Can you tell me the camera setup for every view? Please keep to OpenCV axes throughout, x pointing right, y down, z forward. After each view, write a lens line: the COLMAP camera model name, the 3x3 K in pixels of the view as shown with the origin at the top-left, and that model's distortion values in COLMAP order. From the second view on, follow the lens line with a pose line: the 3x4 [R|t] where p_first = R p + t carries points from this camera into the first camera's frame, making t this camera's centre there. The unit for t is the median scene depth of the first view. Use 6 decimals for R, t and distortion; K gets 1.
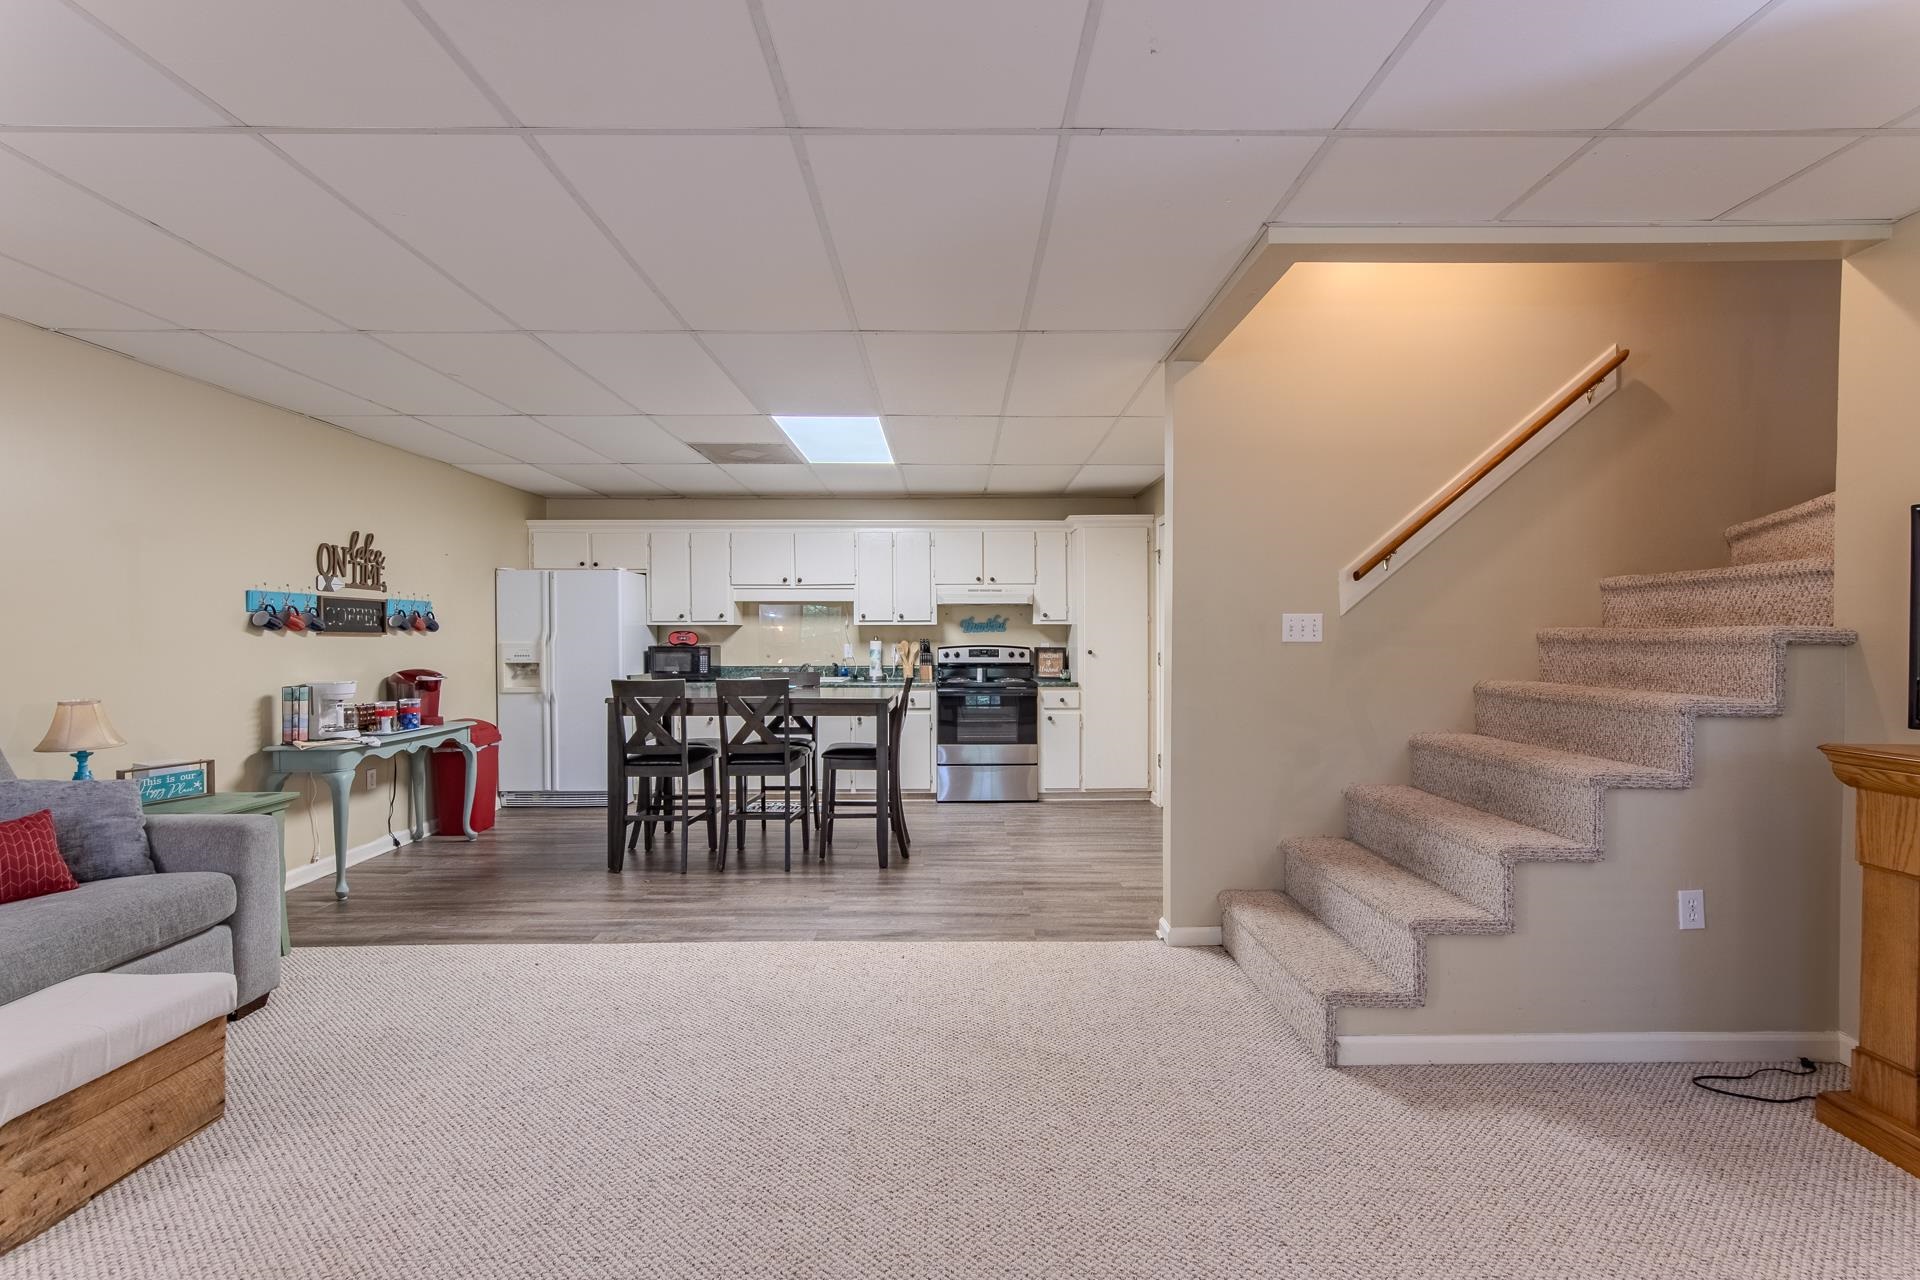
lens RADIAL K [[841.8, 0, 962.2], [0, 841.8, 644.8], [0, 0, 1]] dist [-0.000380, 0.000825]
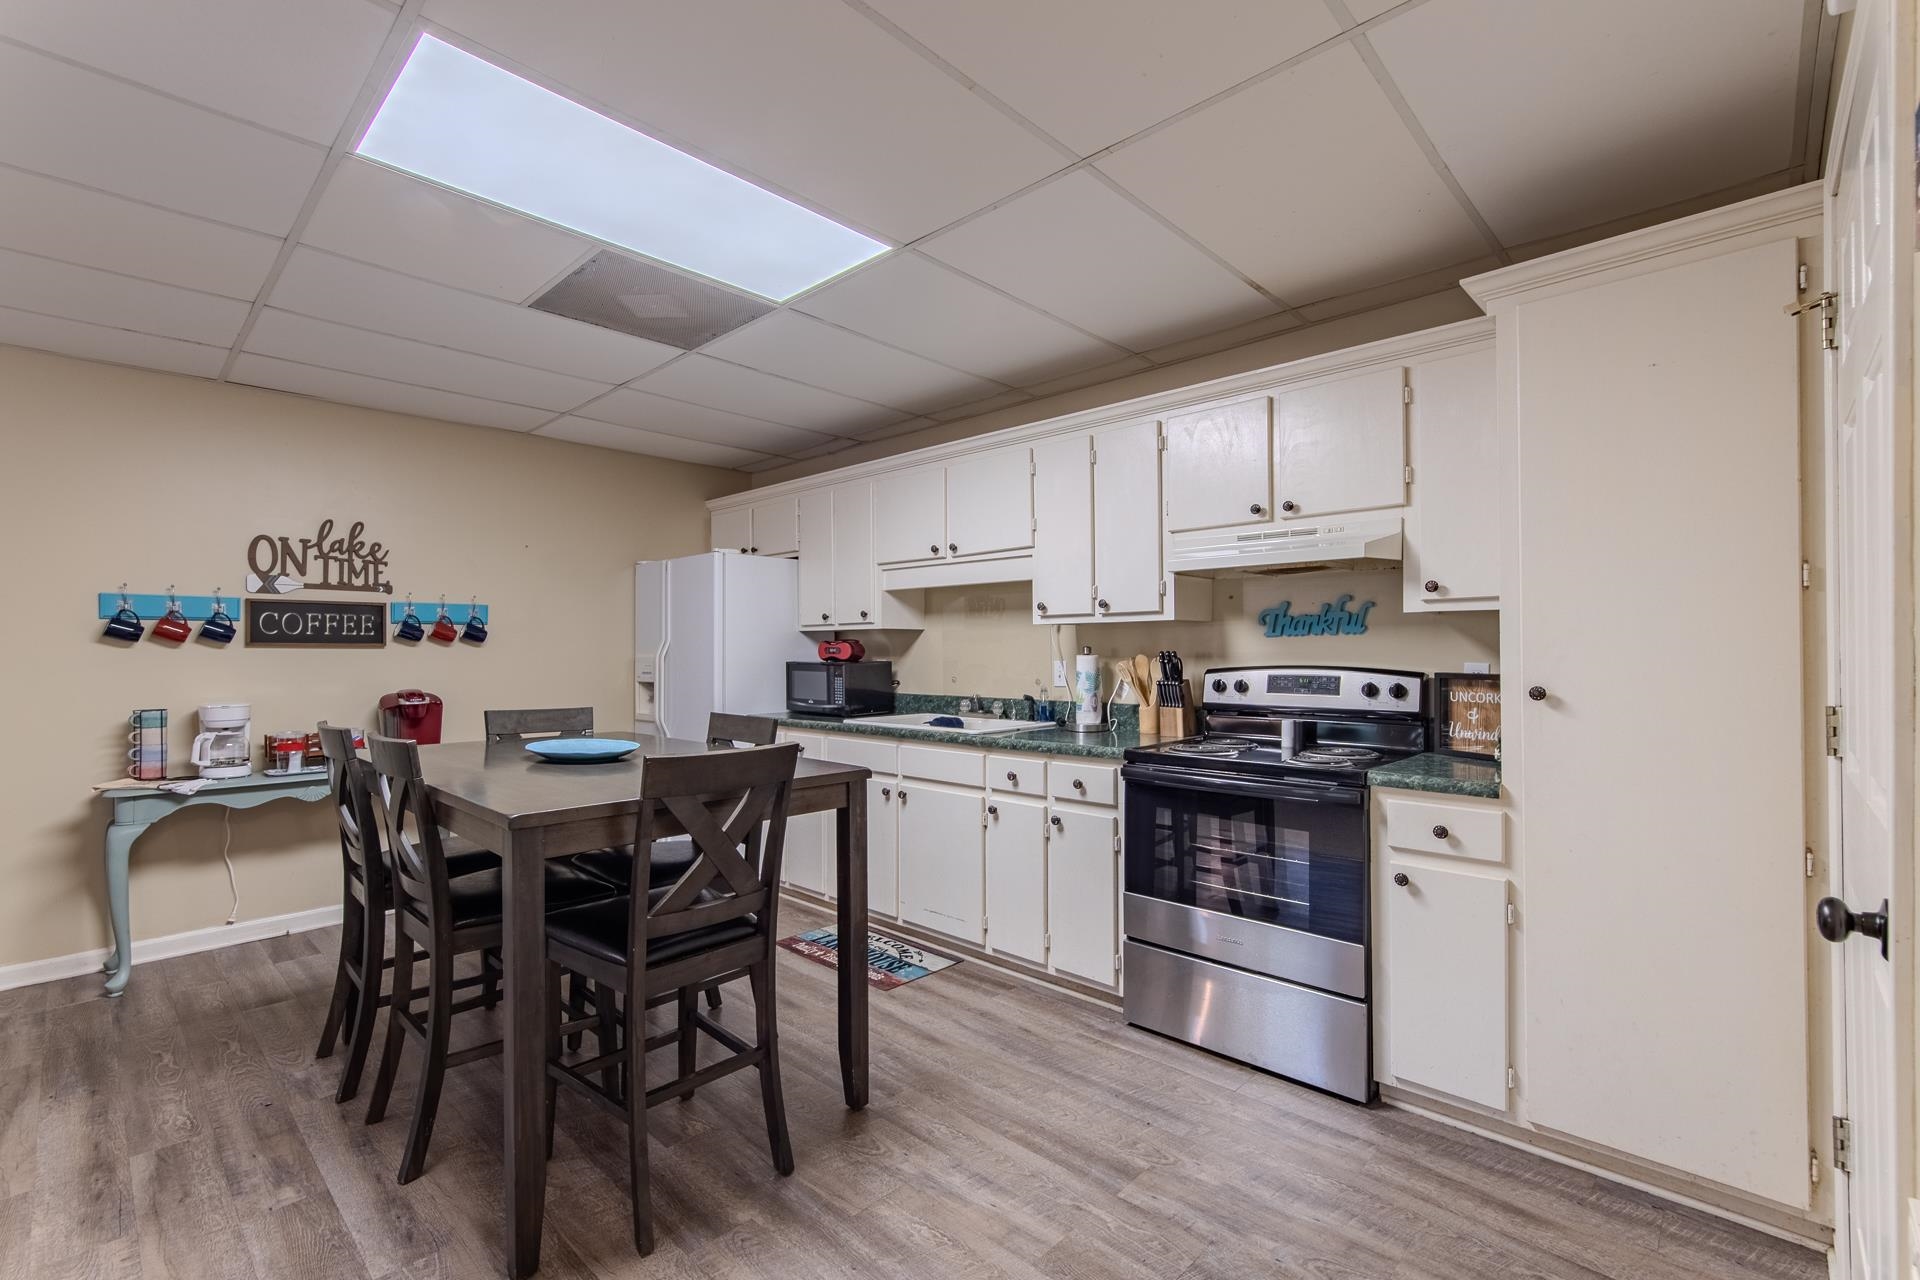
lens RADIAL K [[841.8, 0, 962.2], [0, 841.8, 644.8], [0, 0, 1]] dist [-0.000380, 0.000825]
pose [[0.720380, -0.004761, -0.693563, 0.278588], [-0.004368, 0.999925, -0.011401, -0.006417], [0.693566, 0.011243, 0.720306, 0.805834]]
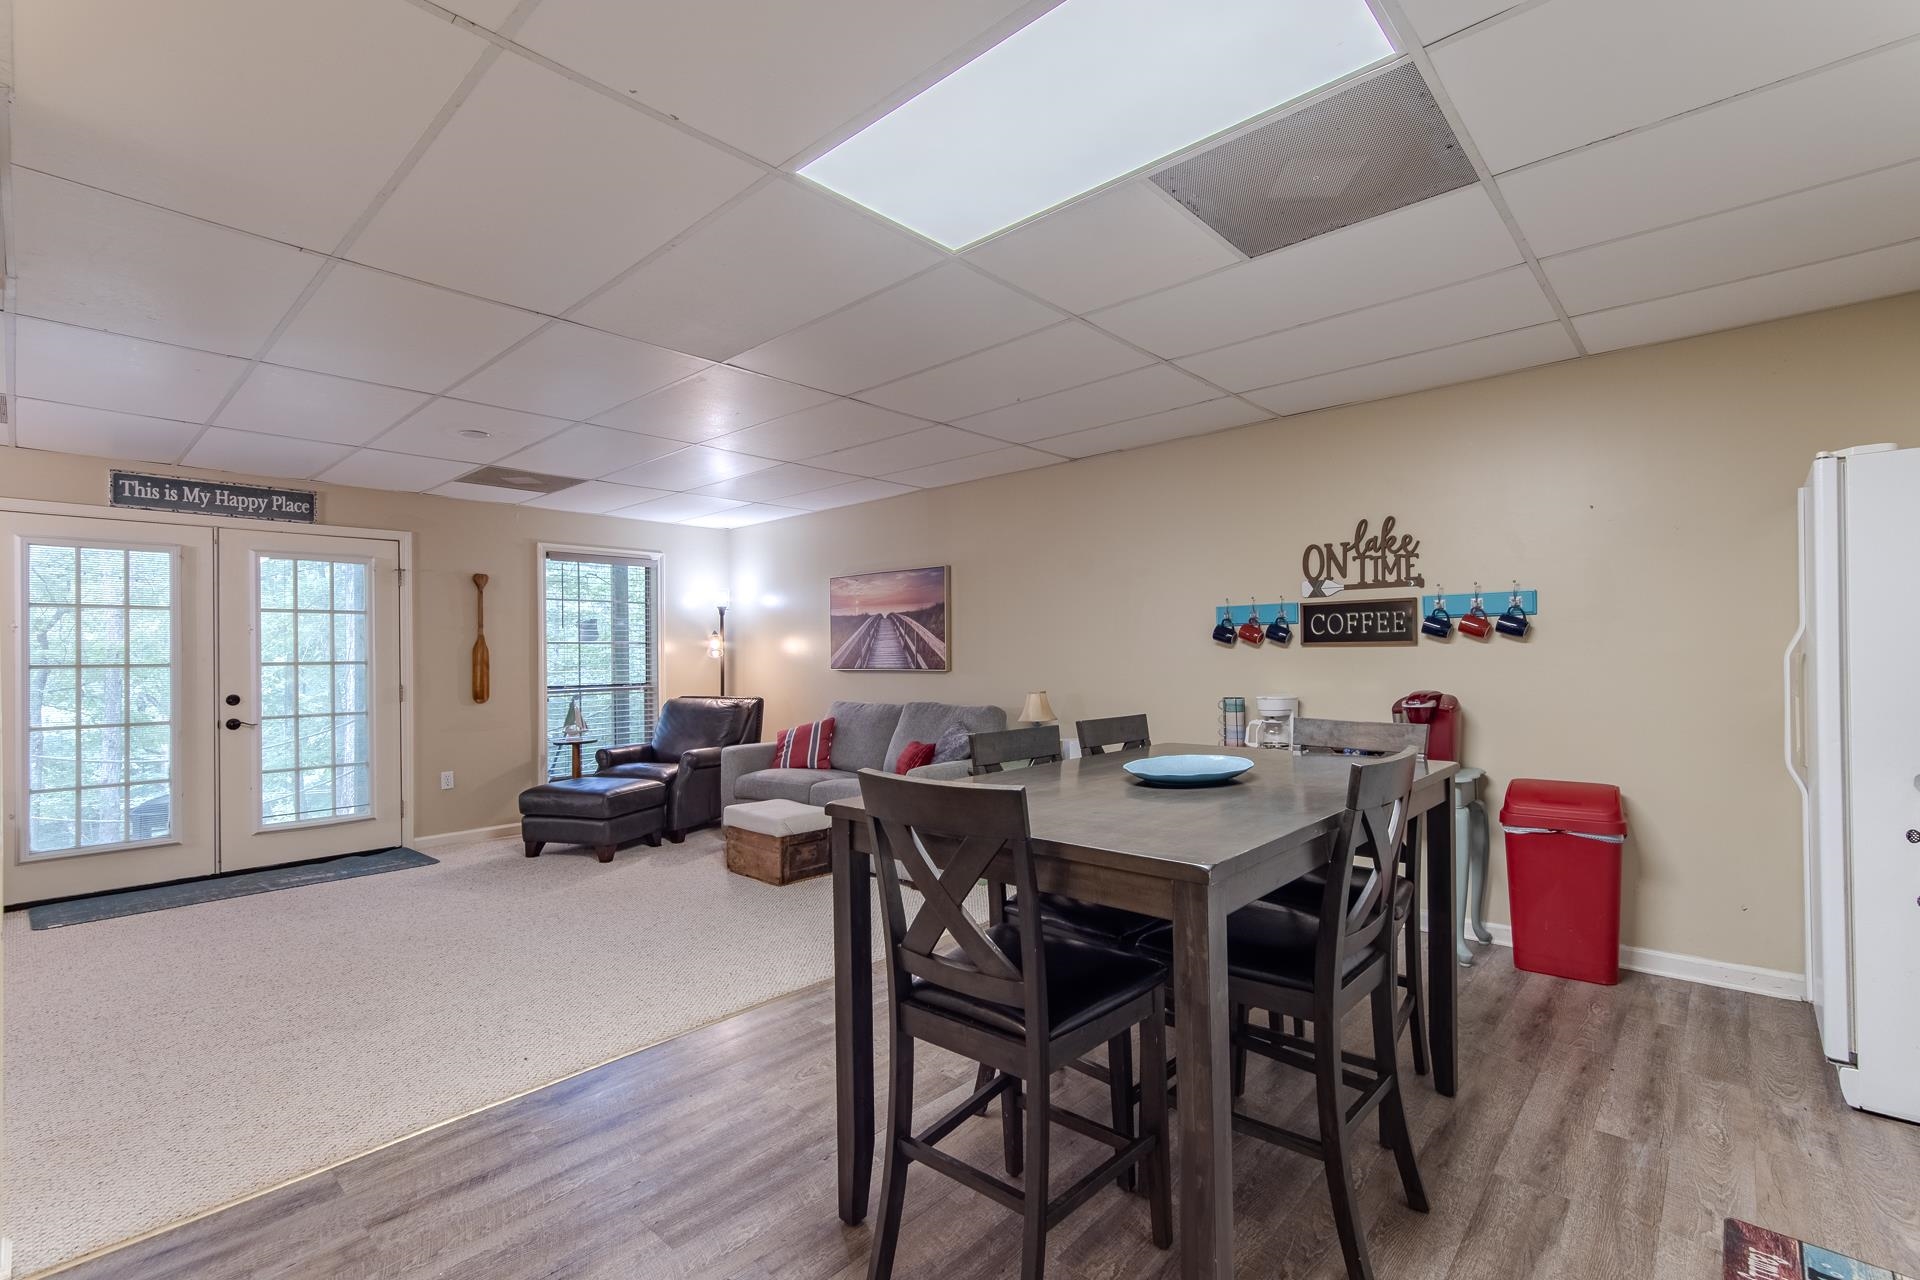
lens RADIAL K [[854.3, 0, 959.4], [0, 854.3, 648.5], [0, 0, 1]] dist [0.001120, 0.000259]
pose [[-0.680883, 0.005945, -0.732368, 0.160470], [0.008647, 0.999963, 0.000078, -0.011183], [0.732341, -0.006280, -0.680909, 1.229671]]
